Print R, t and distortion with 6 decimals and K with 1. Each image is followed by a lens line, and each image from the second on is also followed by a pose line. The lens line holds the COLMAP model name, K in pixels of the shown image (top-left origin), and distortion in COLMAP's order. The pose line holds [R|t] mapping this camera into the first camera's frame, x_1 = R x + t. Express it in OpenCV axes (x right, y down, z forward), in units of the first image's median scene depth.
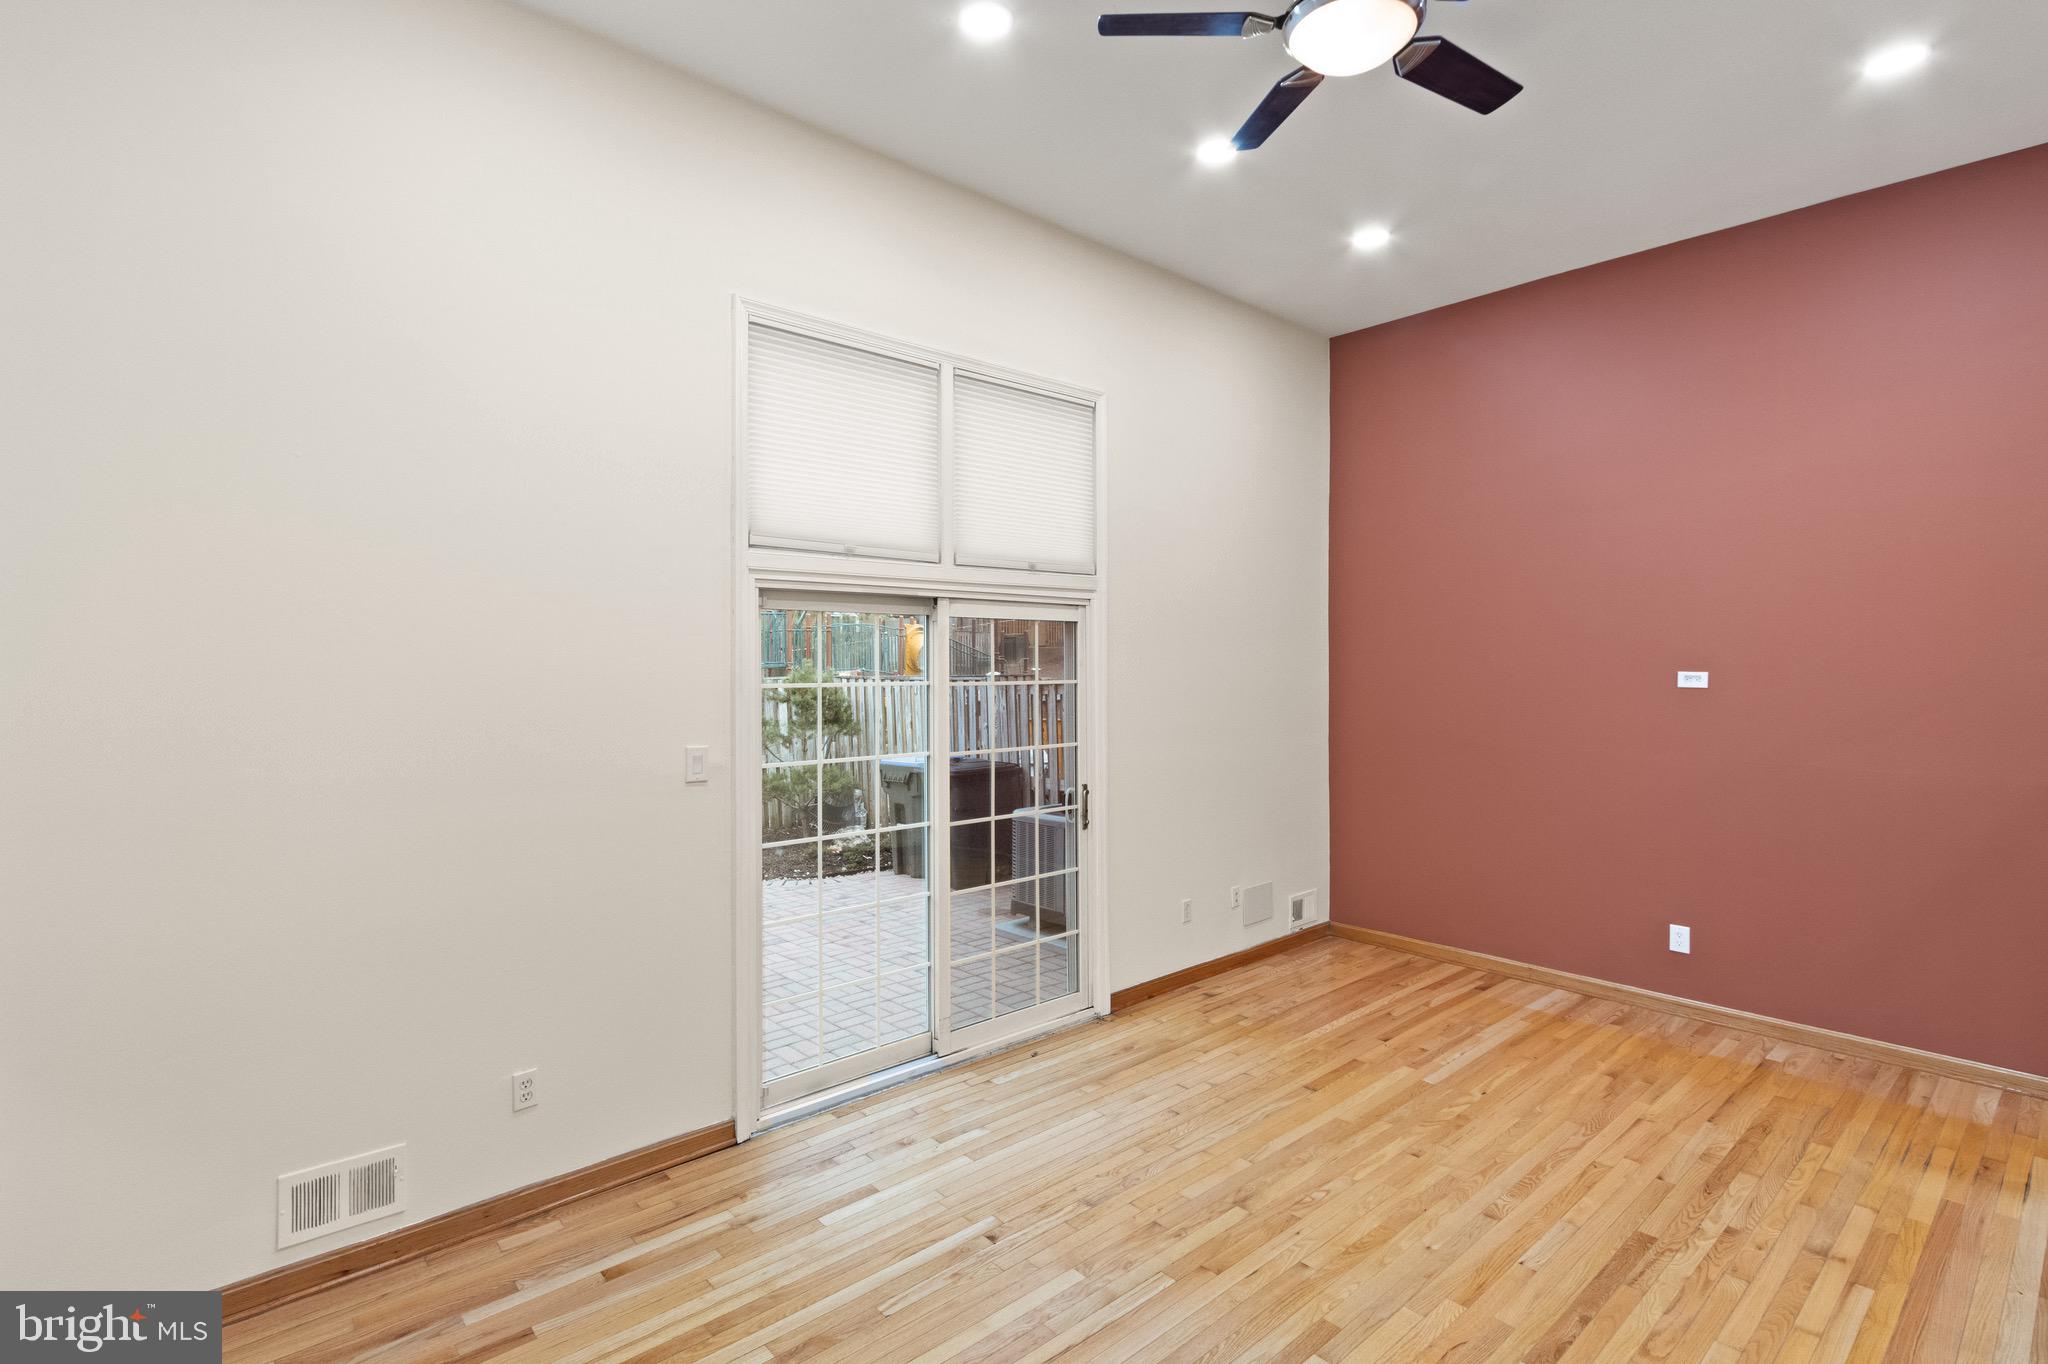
lens RADIAL K [[963.8, 0, 1017.3], [0, 963.8, 681.7], [0, 0, 1]] dist [0.005418, -0.001352]
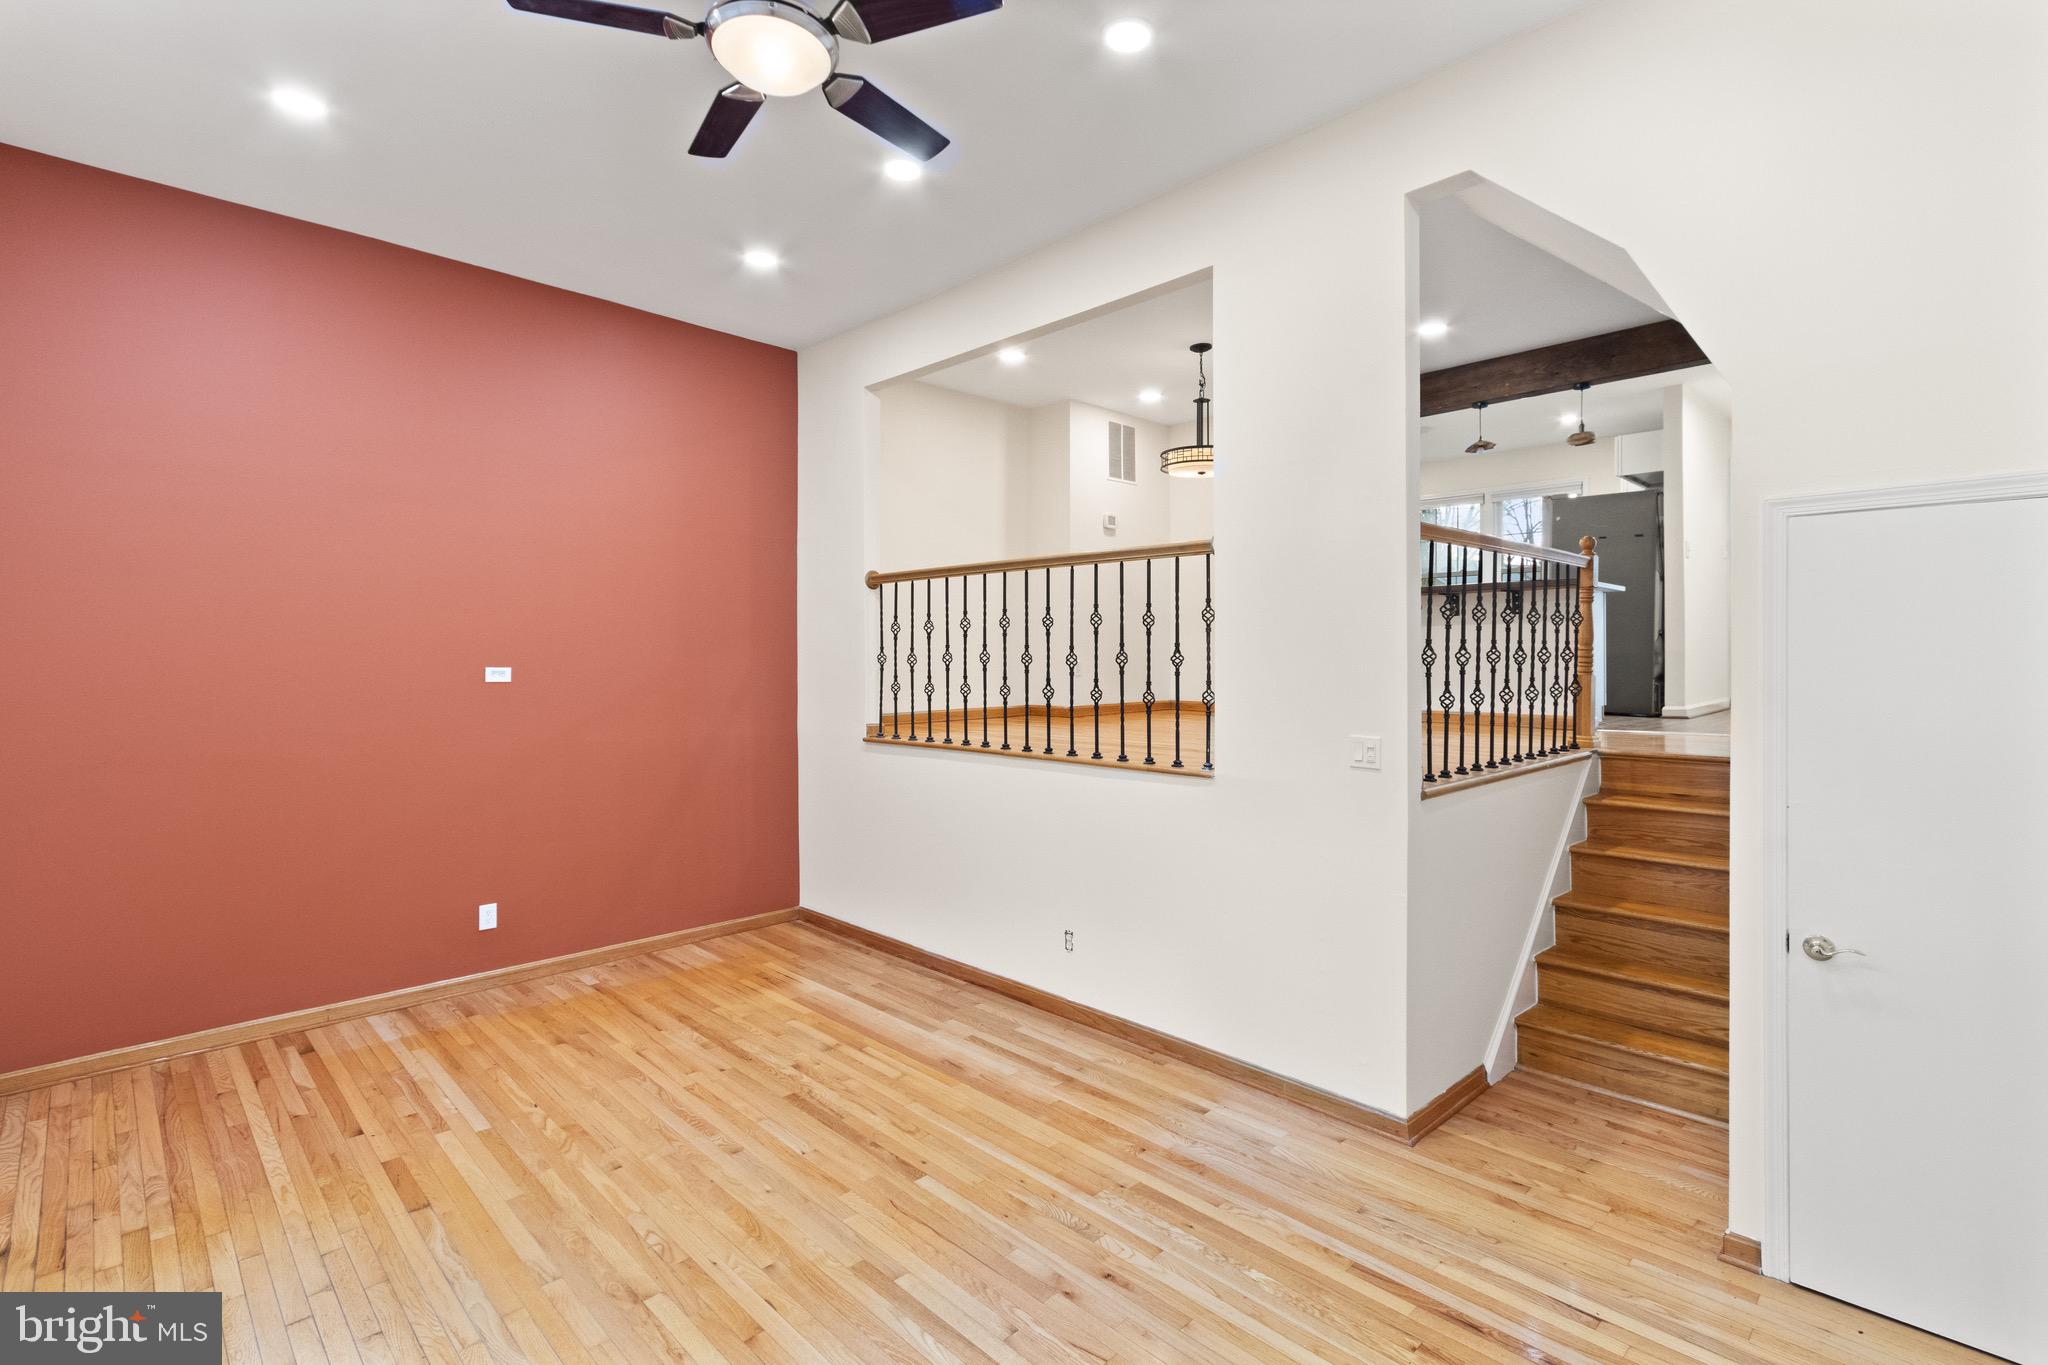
lens RADIAL K [[963.8, 0, 1017.8], [0, 963.8, 669.6], [0, 0, 1]] dist [0.005418, -0.001352]
pose [[-0.049198, -0.010928, 0.998729, -0.453386], [0.021858, 0.999689, 0.012016, -0.008760], [-0.998550, 0.022422, -0.048944, 0.507327]]
